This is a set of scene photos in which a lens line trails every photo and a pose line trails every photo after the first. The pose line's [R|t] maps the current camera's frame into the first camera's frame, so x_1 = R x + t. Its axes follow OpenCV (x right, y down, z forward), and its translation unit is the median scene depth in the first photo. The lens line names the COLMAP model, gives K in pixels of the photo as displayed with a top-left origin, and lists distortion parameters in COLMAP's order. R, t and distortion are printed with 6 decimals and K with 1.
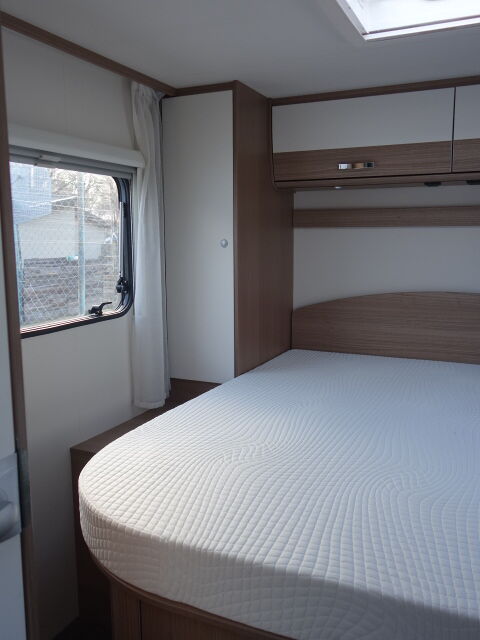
lens RADIAL K [[562.5, 0, 240.0], [0, 562.5, 320.0], [0, 0, 1]] dist [0.006465, 0.000012]
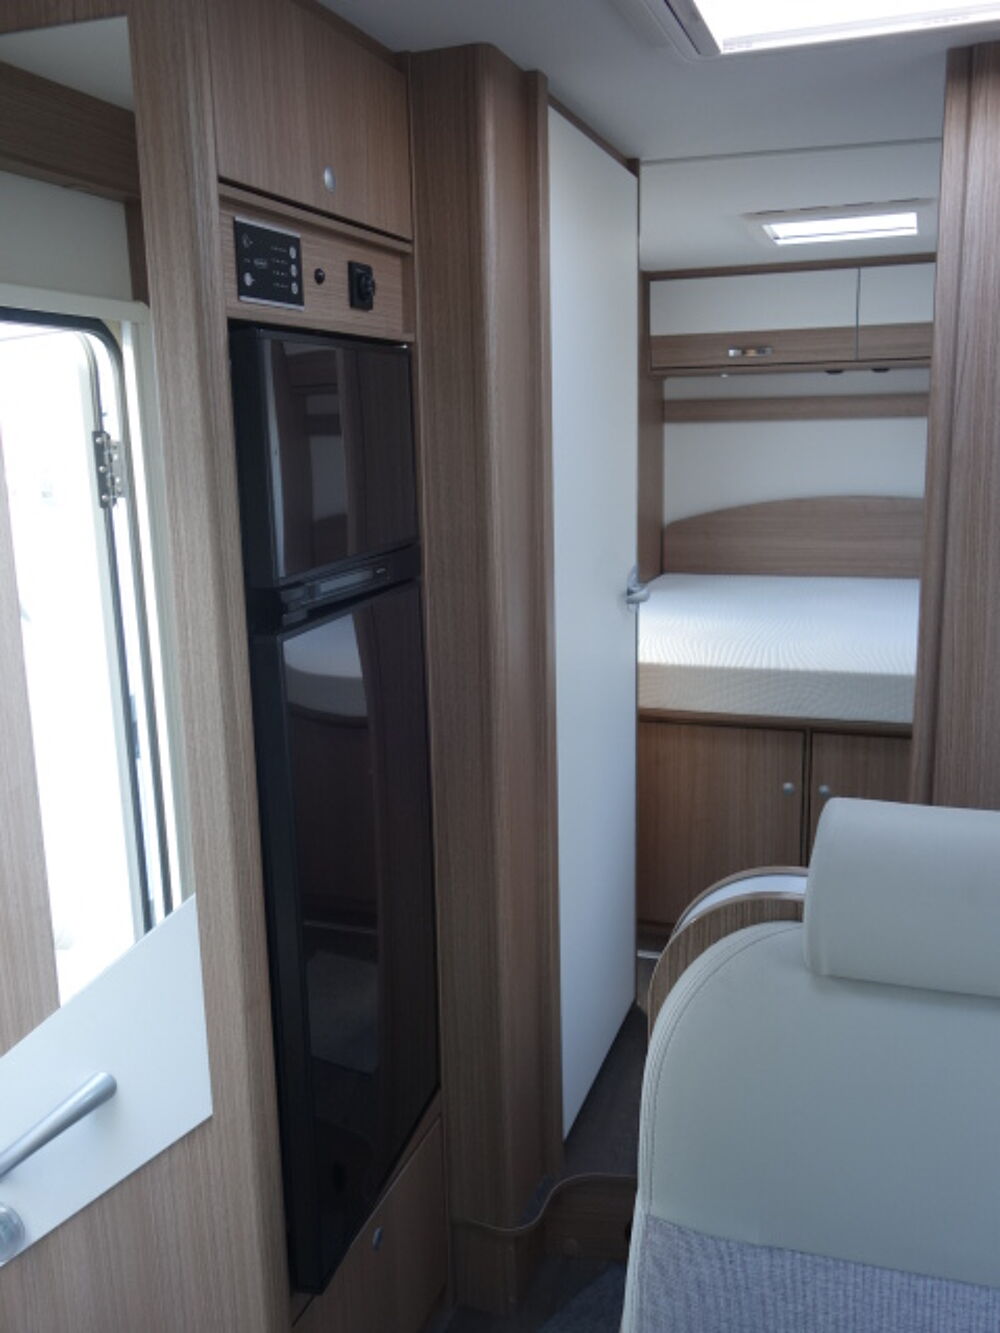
lens RADIAL K [[1171.6, 0, 500.0], [0, 1171.6, 666.5], [0, 0, 1]] dist [0.006465, 0.000012]
pose [[0.996230, -0.036344, 0.078770, -0.324781], [0.032041, 0.997960, 0.055213, 0.096189], [-0.080616, -0.052481, 0.995363, -0.769592]]
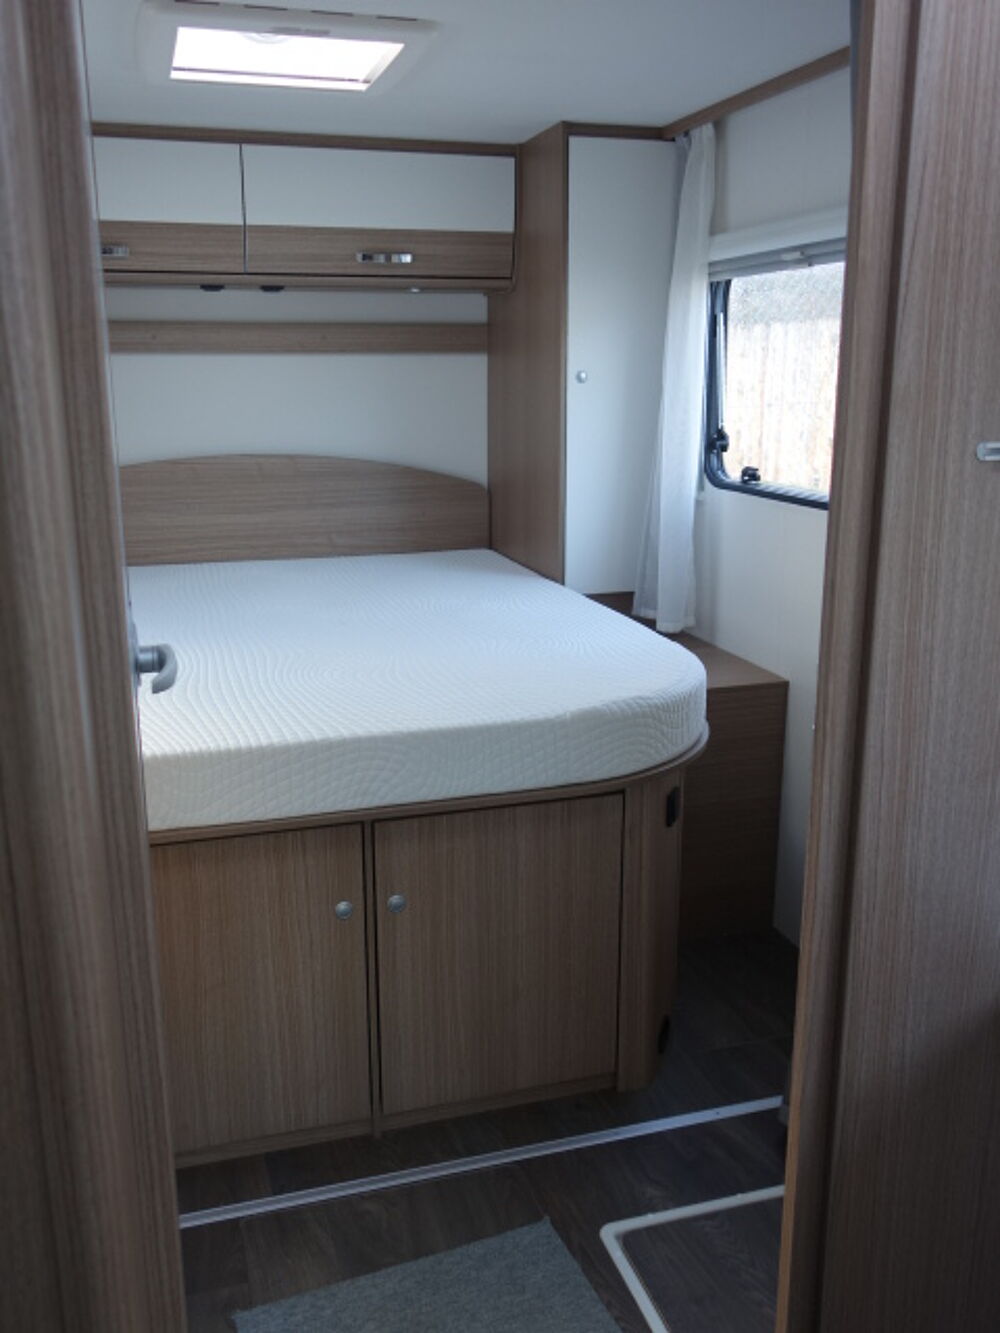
lens RADIAL K [[1171.6, 0, 500.0], [0, 1171.6, 666.5], [0, 0, 1]] dist [0.006465, 0.000012]
pose [[0.744553, -0.164792, 0.646904, -0.346070], [0.097274, 0.985491, 0.139086, 0.034123], [-0.660438, -0.040630, 0.749780, -0.248381]]
